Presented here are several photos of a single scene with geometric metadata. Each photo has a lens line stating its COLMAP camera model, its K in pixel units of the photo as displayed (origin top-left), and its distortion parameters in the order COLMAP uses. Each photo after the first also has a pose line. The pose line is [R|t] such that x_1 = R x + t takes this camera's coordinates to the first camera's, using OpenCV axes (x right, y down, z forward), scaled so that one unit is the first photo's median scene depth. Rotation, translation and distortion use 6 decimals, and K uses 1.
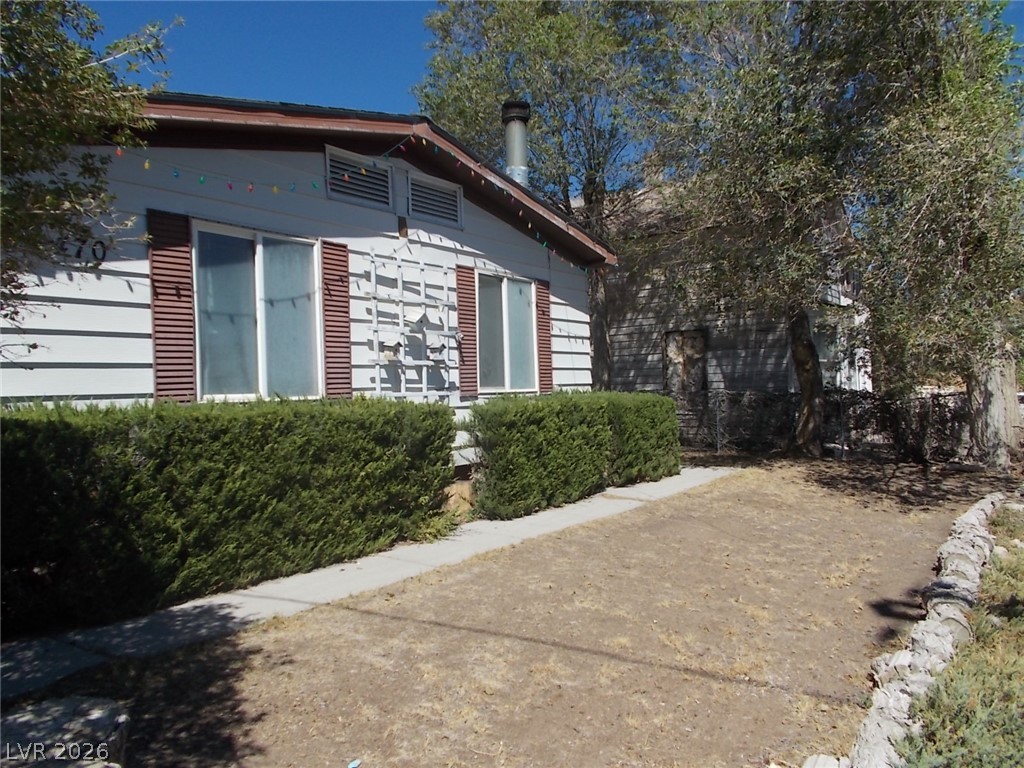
lens RADIAL K [[804.3, 0, 514.2], [0, 804.3, 382.2], [0, 0, 1]] dist [0.014258, 0.006114]
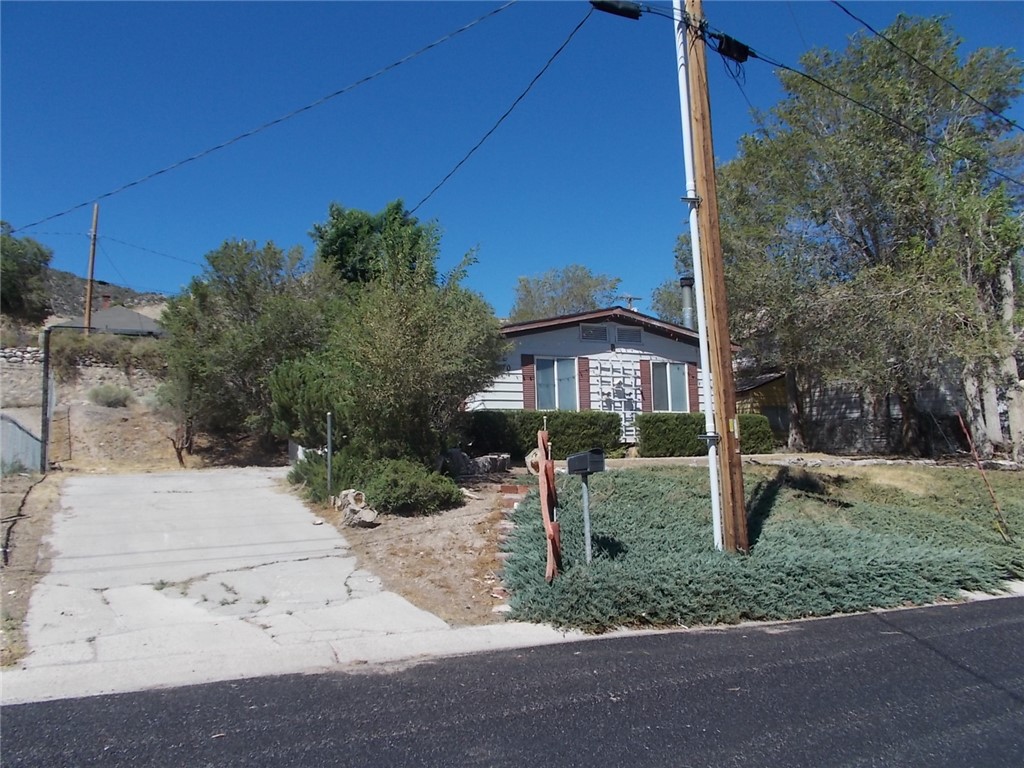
lens RADIAL K [[804.3, 0, 508.0], [0, 804.3, 388.0], [0, 0, 1]] dist [0.014258, 0.006114]
pose [[0.878783, -0.041058, -0.475453, 0.826161], [0.006916, 0.997283, -0.073337, 0.130196], [0.477172, 0.061159, 0.876679, -1.492444]]
